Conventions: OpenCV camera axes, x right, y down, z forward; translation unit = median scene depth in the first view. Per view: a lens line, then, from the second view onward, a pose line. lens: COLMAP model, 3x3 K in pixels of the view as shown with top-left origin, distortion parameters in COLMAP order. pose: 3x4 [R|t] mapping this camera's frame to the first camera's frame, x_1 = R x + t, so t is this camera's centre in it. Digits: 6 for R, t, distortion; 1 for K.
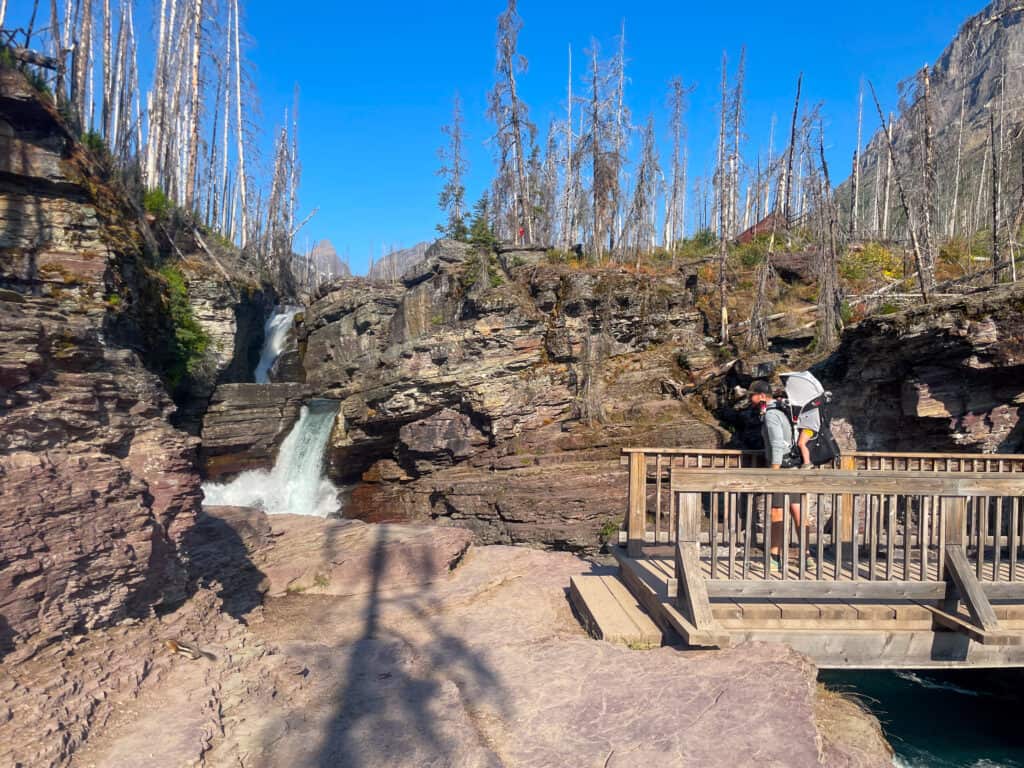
lens RADIAL K [[756.5, 0, 512.0], [0, 756.5, 384.0], [0, 0, 1]] dist [0.055628, -0.115620]
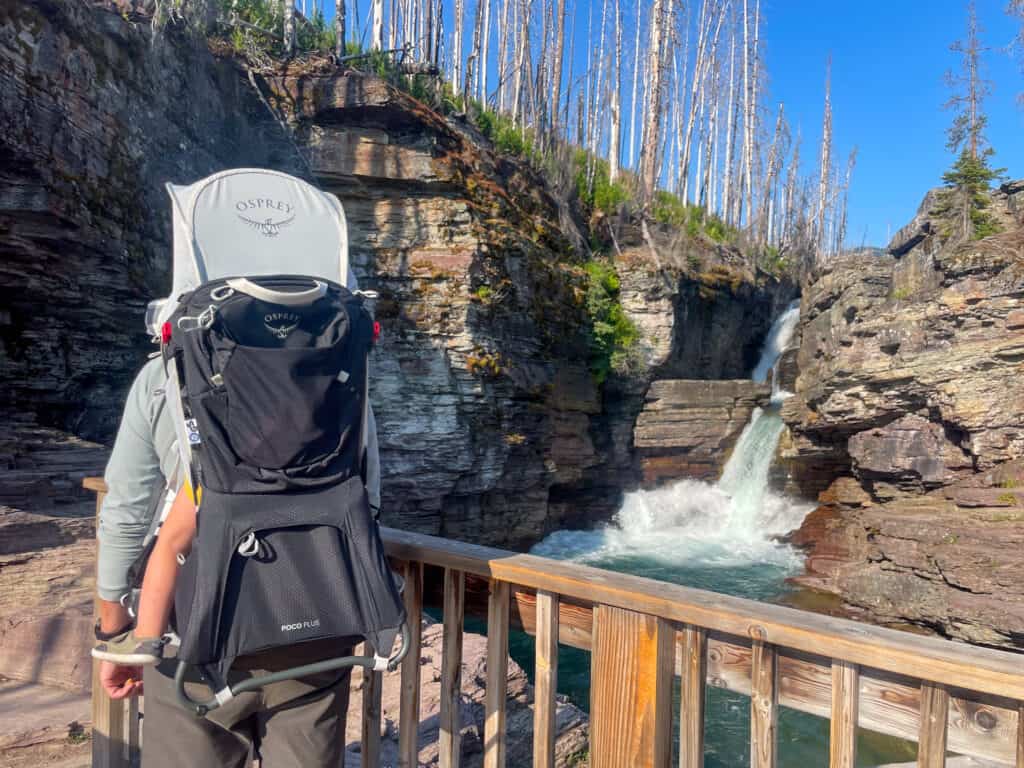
lens RADIAL K [[756.5, 0, 512.0], [0, 756.5, 384.0], [0, 0, 1]] dist [0.055628, -0.115620]
pose [[0.740024, 0.005637, -0.672556, 0.126176], [-0.009771, 0.999949, -0.002370, 0.008787], [0.672509, 0.008326, 0.740042, 0.207569]]
